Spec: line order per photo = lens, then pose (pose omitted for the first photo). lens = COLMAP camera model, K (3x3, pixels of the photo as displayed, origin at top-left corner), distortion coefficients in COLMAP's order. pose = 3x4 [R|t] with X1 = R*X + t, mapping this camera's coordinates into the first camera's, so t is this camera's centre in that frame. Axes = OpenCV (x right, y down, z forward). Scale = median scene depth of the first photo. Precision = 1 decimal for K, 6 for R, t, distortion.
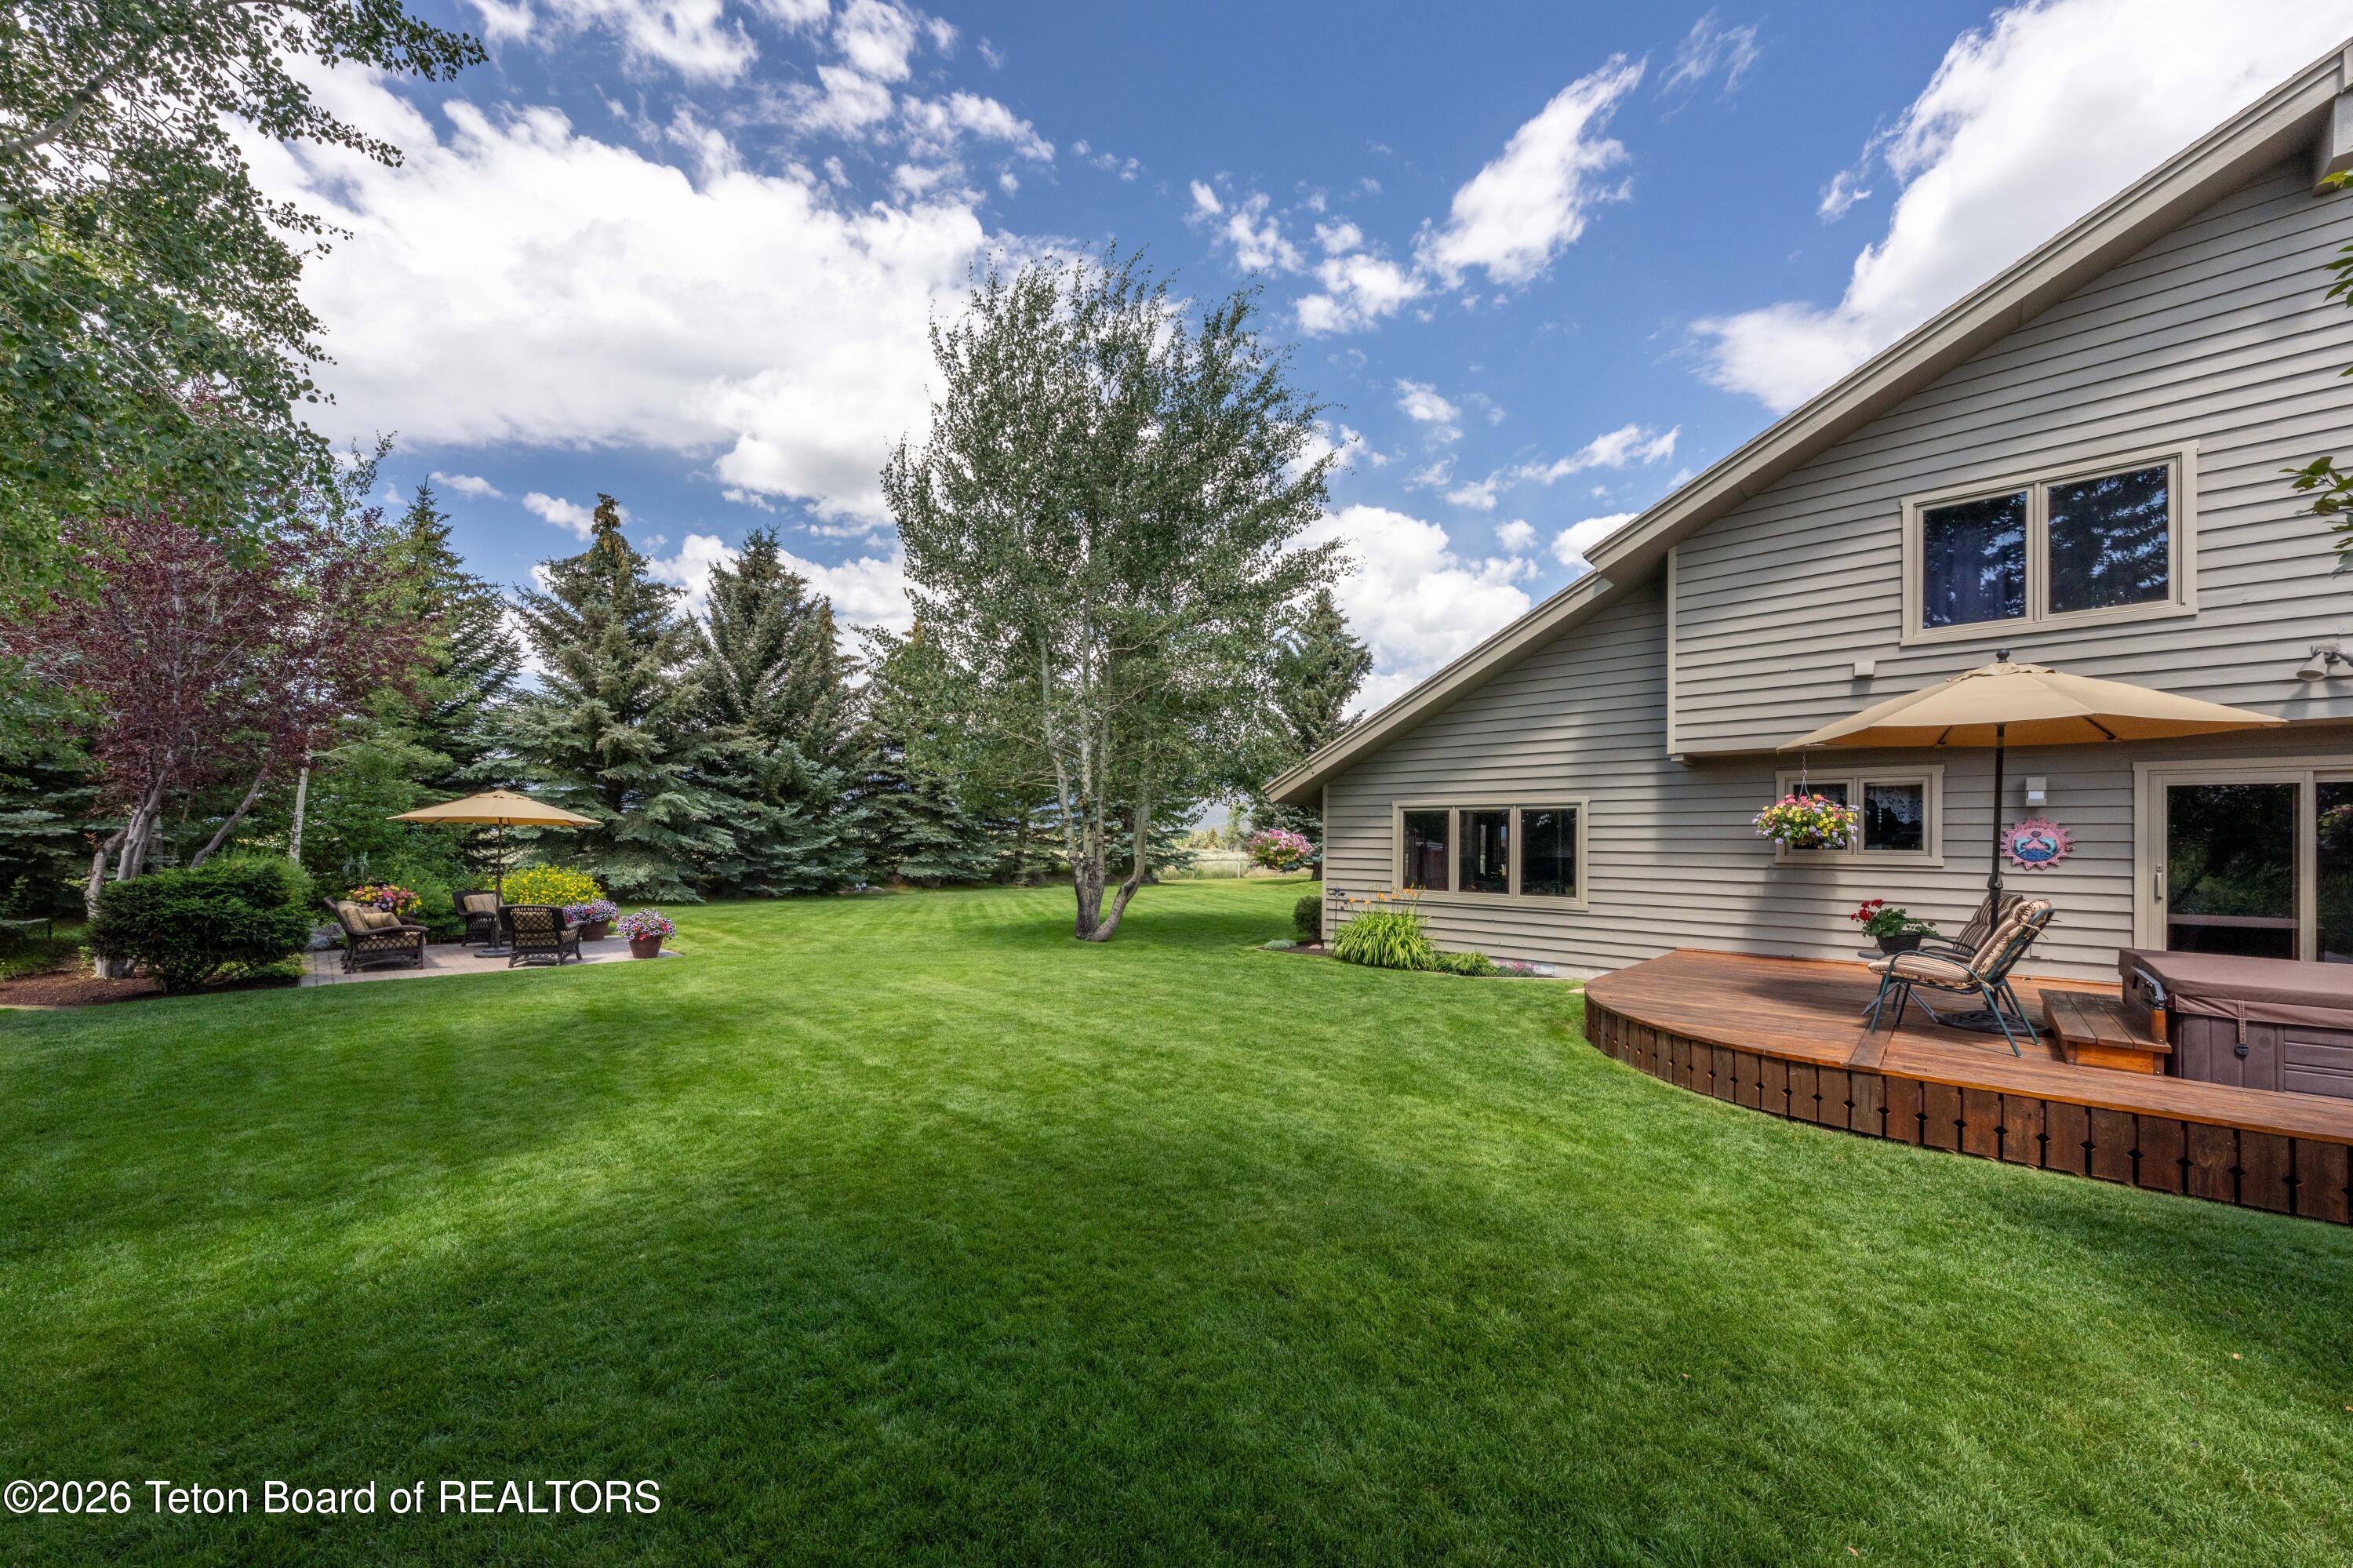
lens RADIAL K [[904.9, 0, 1214.2], [0, 904.9, 840.4], [0, 0, 1]] dist [-0.001250, -0.000110]
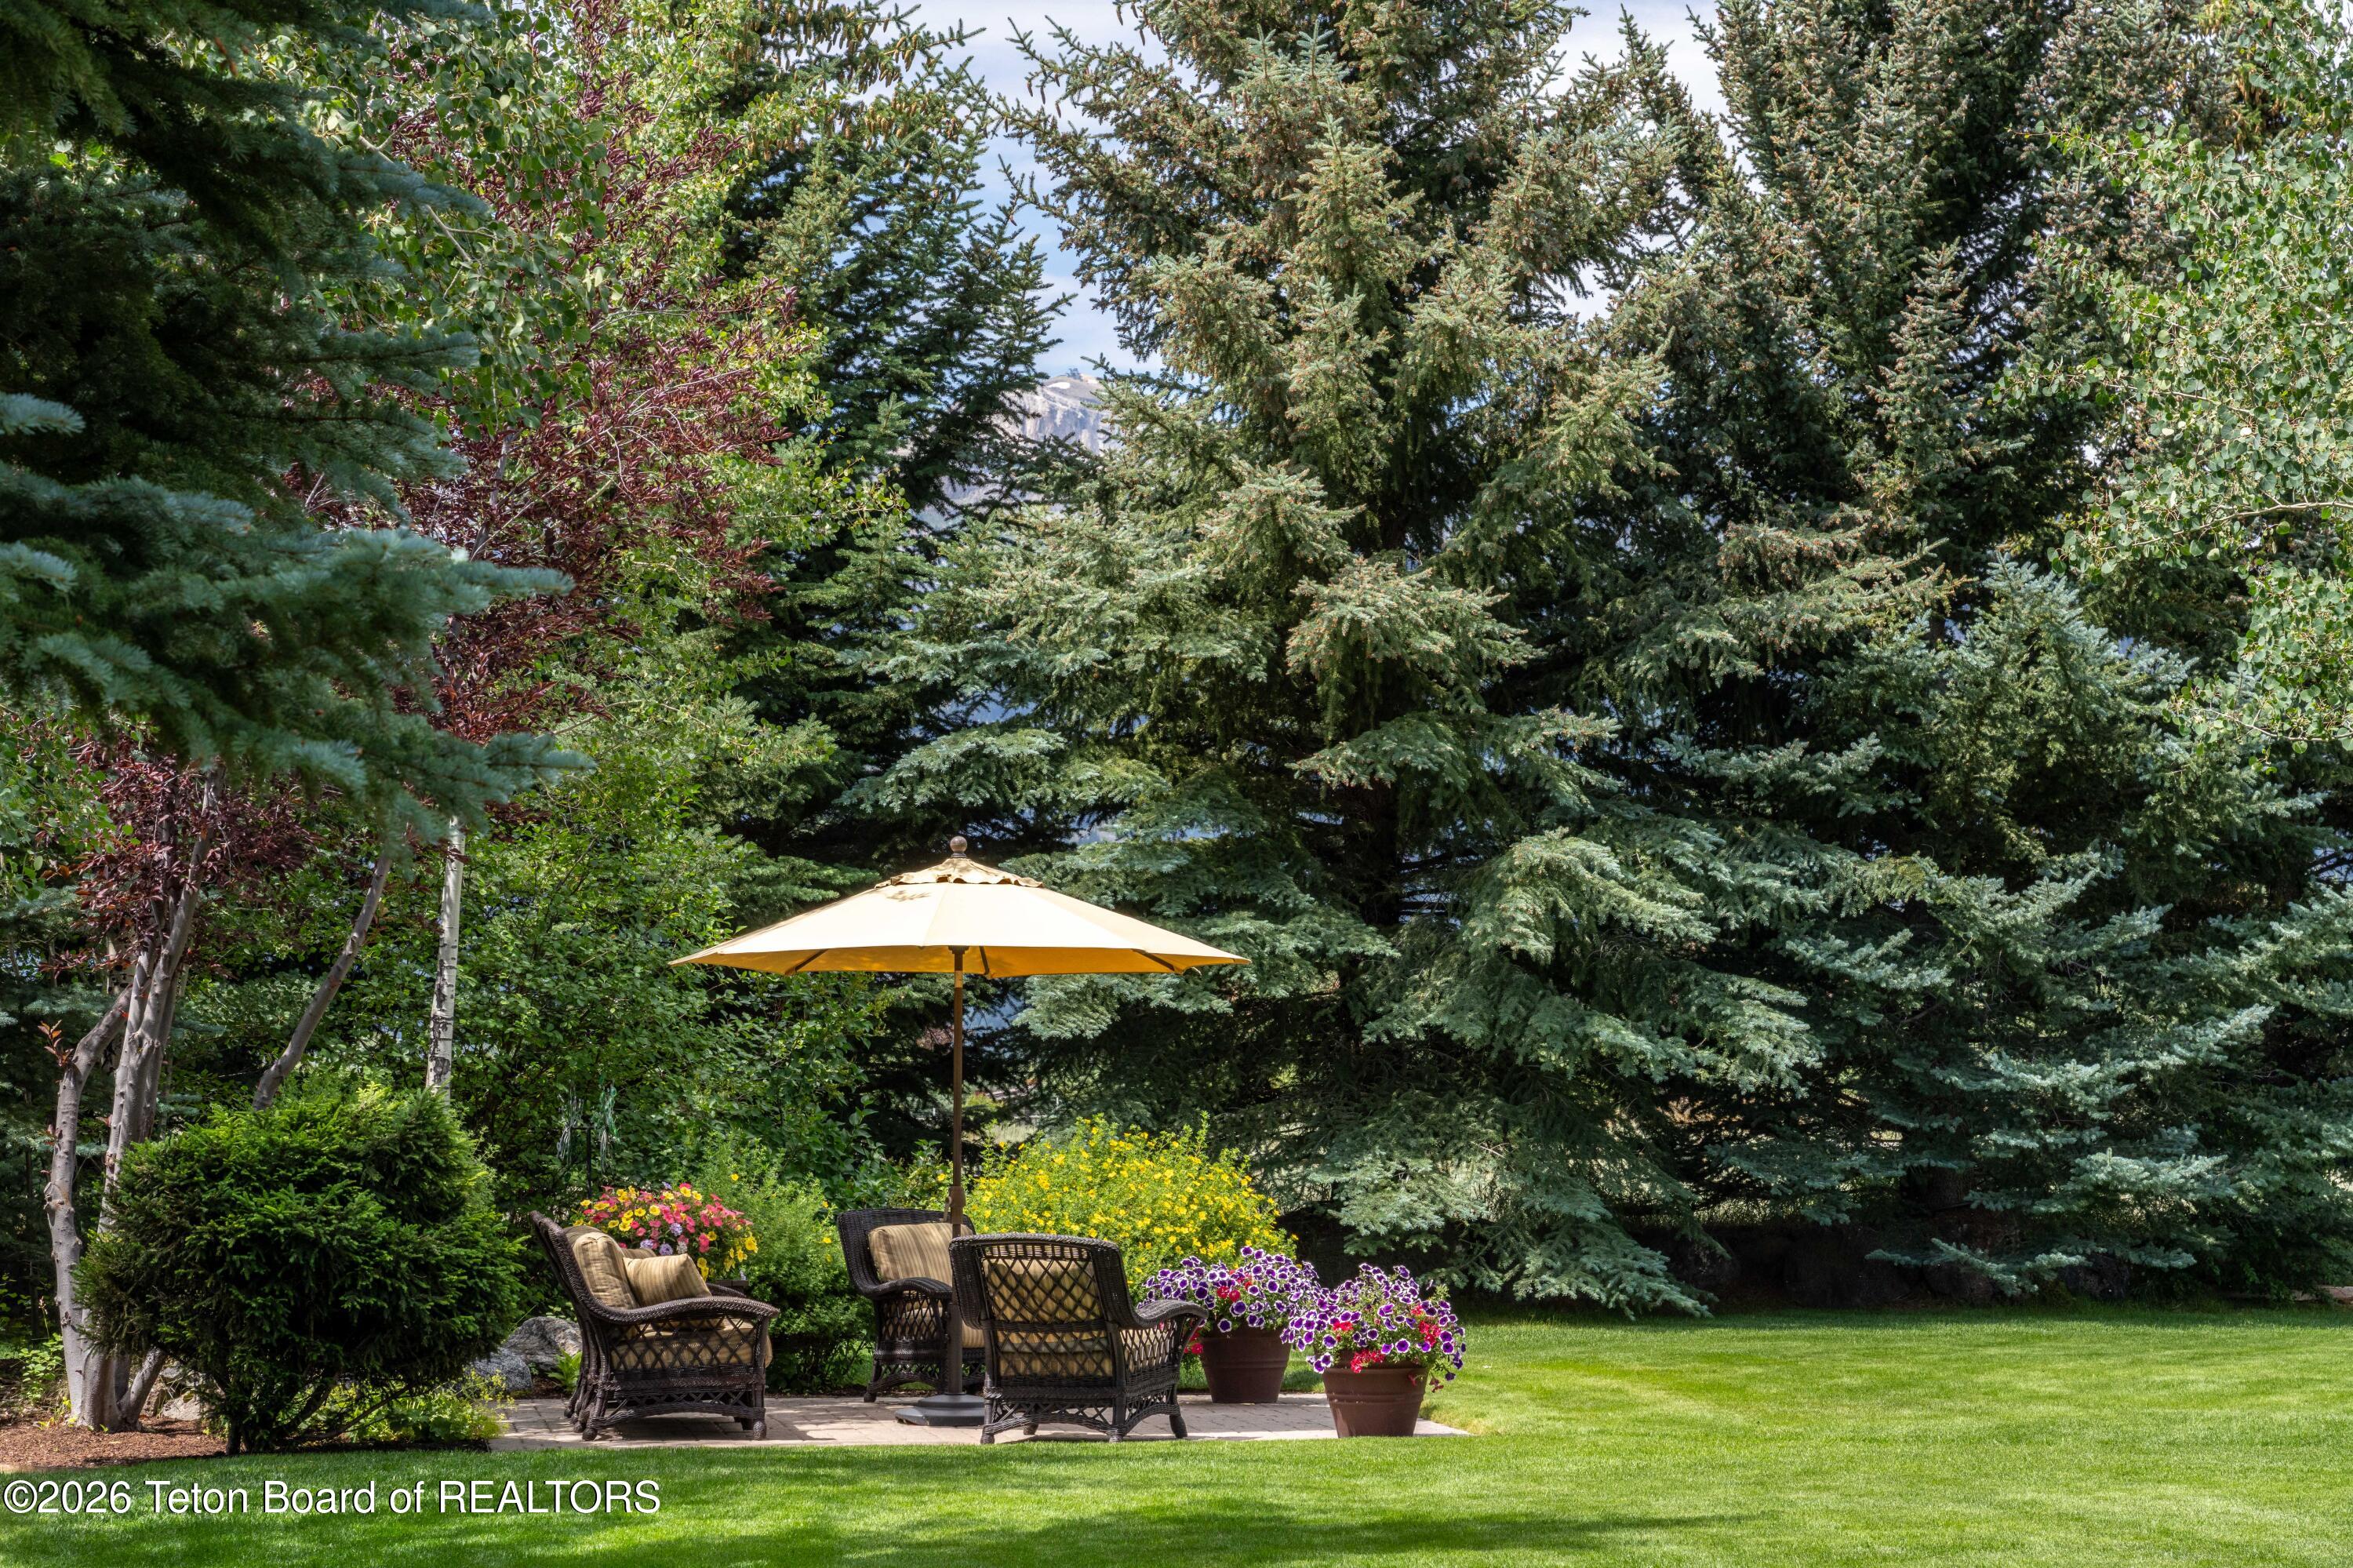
lens RADIAL K [[5774.6, 0, 1176.3], [0, 5774.6, 784.2], [0, 0, 1]] dist [-0.006045, 0.000000]
pose [[0.798350, -0.048630, -0.600226, 0.213240], [0.020374, 0.998345, -0.053787, 0.012553], [0.601849, 0.030711, 0.798020, -0.245200]]
